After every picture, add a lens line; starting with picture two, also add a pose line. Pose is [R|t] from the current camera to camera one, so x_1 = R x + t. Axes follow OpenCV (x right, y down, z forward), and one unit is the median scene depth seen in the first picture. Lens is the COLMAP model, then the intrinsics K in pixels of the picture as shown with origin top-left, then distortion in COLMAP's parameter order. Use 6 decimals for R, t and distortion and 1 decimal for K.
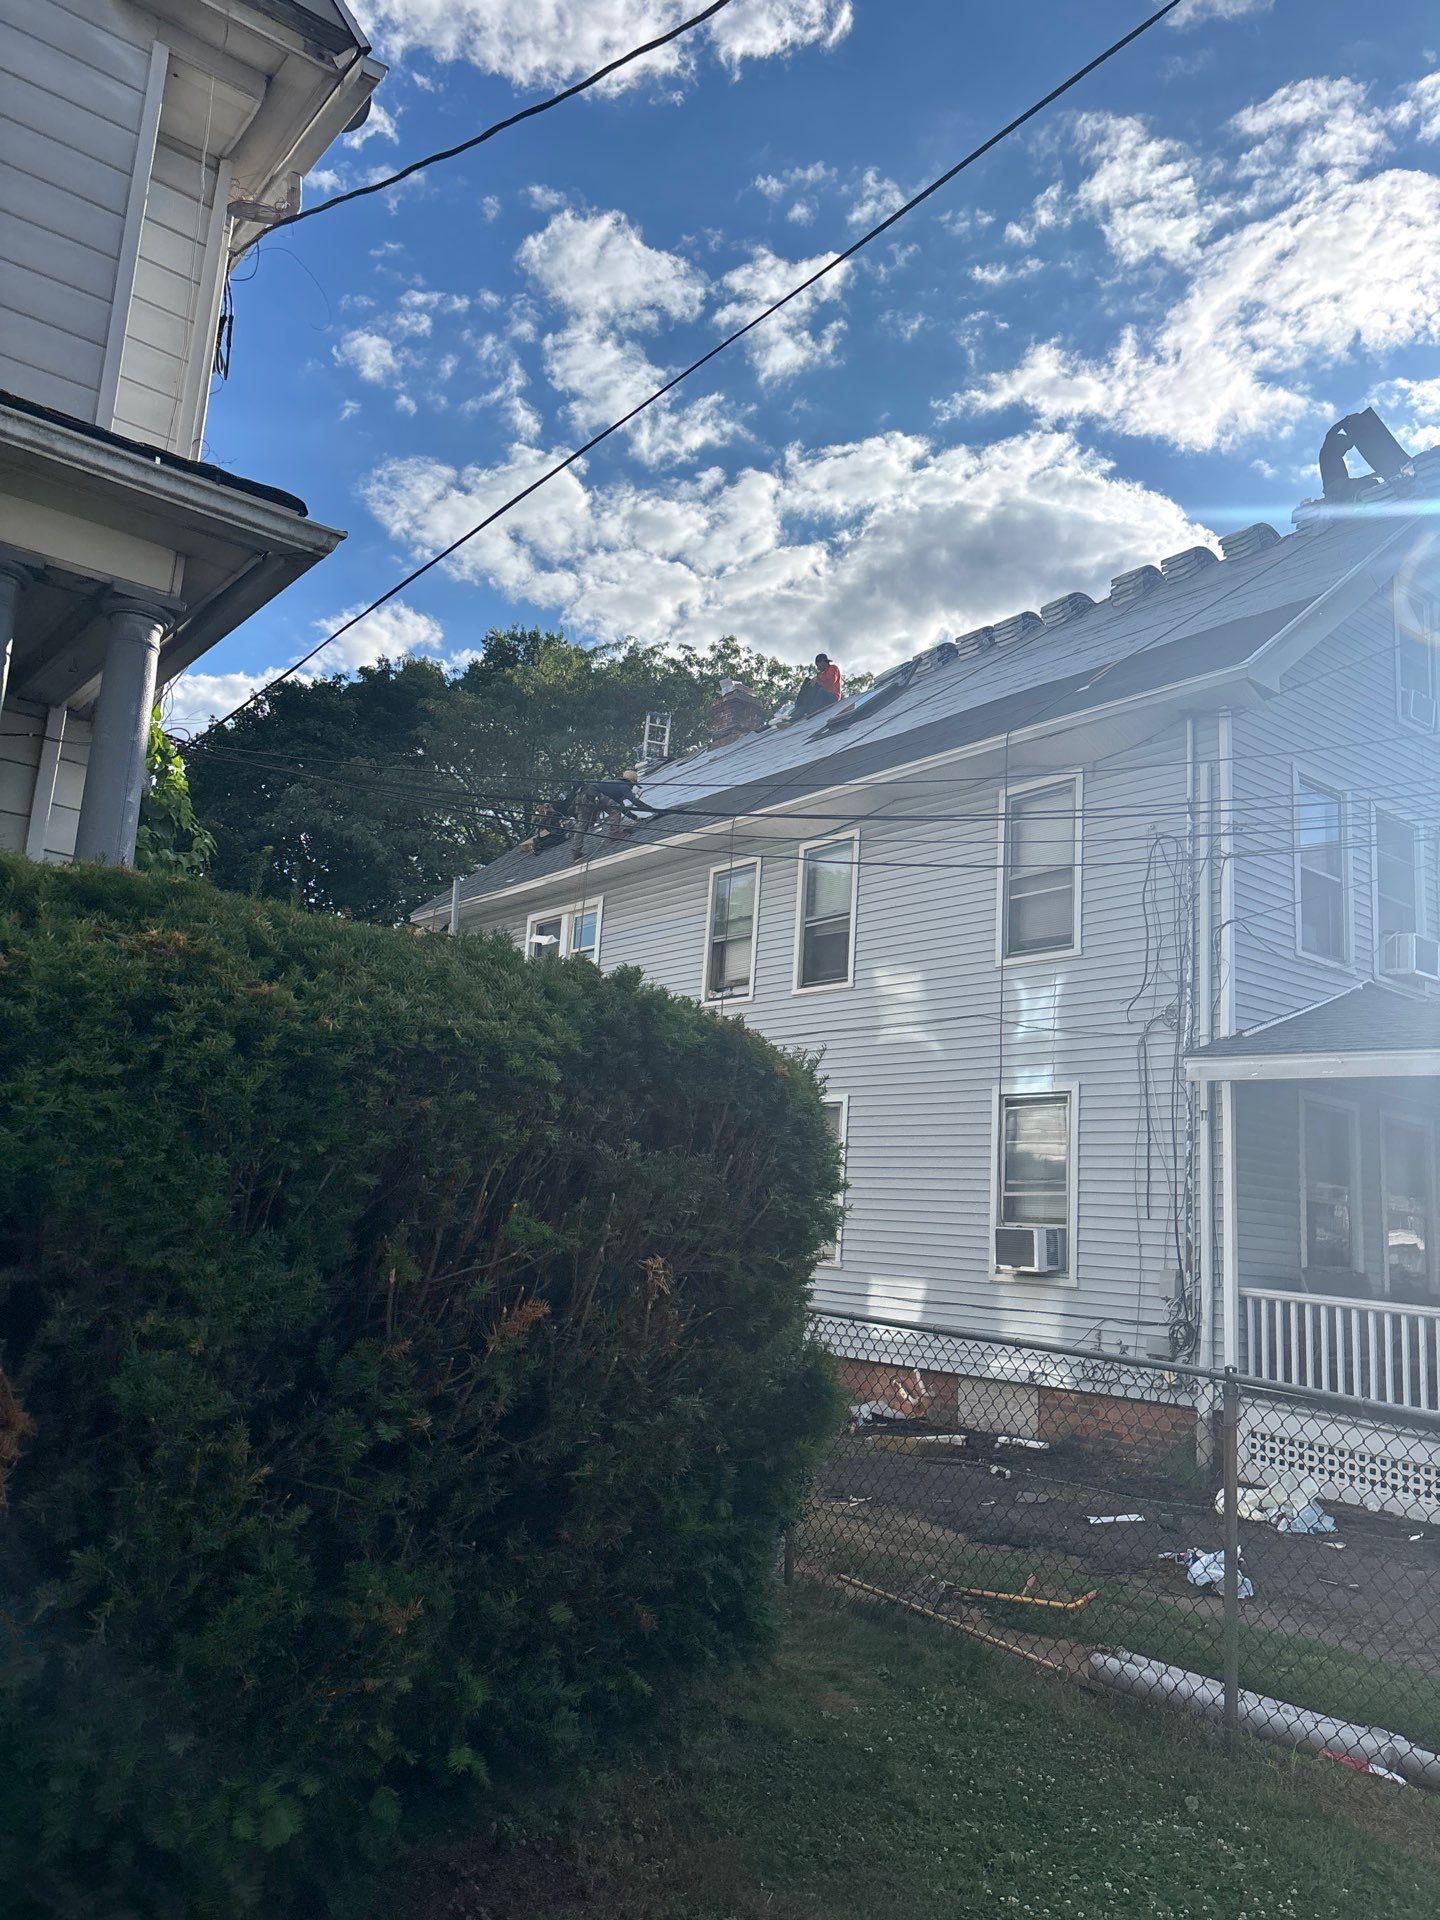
lens RADIAL K [[1453.1, 0, 720.0], [0, 1453.1, 960.0], [0, 0, 1]] dist [0.067586, -0.076929]
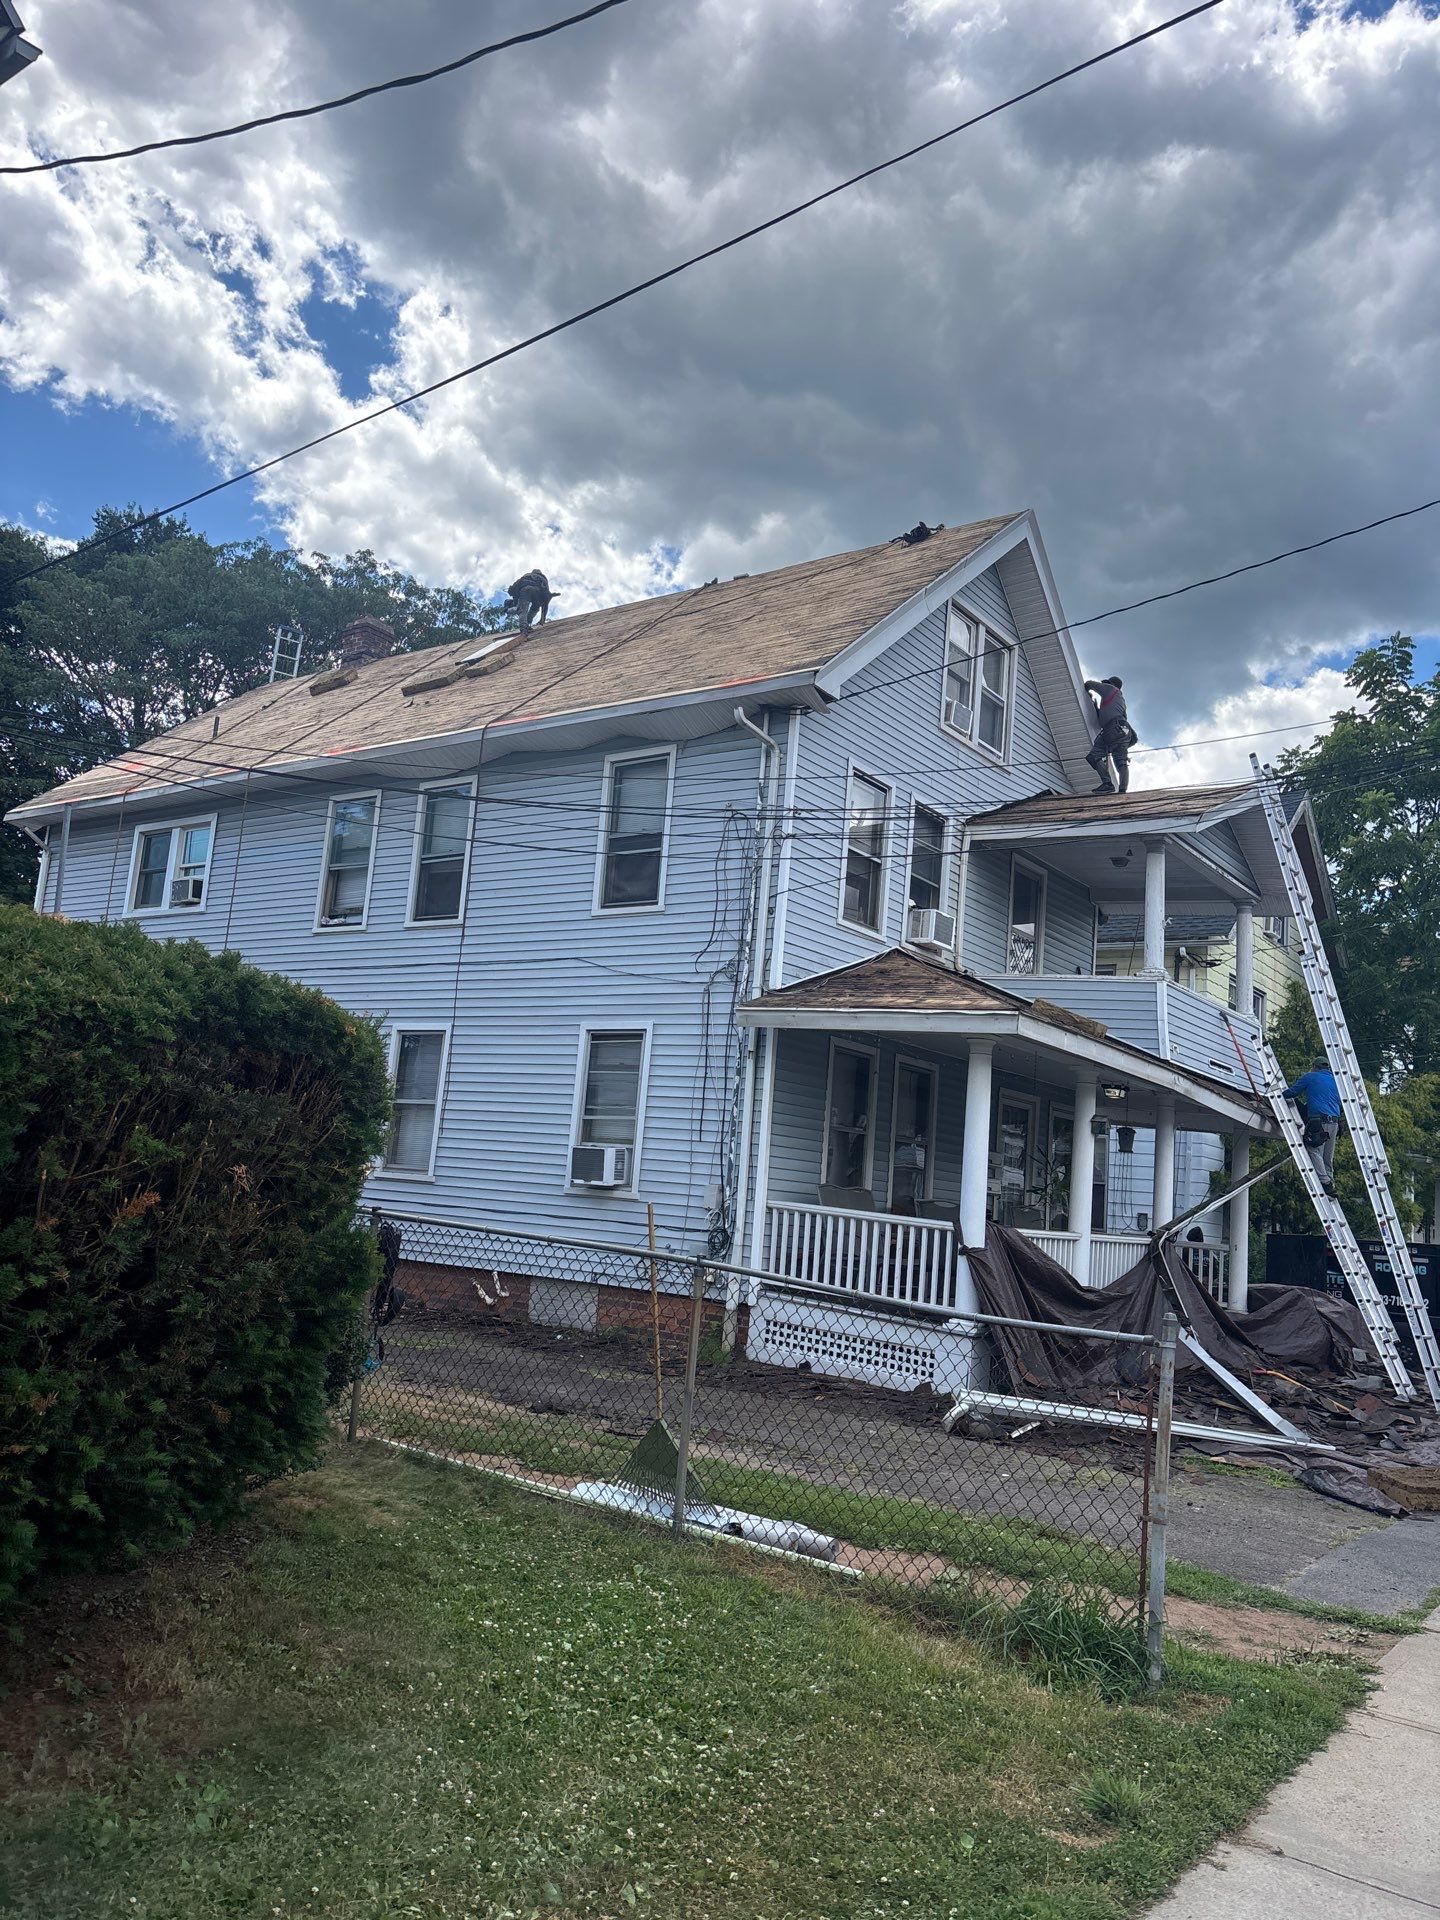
lens RADIAL K [[1453.1, 0, 720.0], [0, 1453.1, 960.0], [0, 0, 1]] dist [0.067586, -0.076929]
pose [[0.966376, 0.053006, 0.251609, 0.029042], [-0.066691, 0.996705, 0.046172, -0.071919], [-0.248332, -0.061400, 0.966727, -0.376682]]
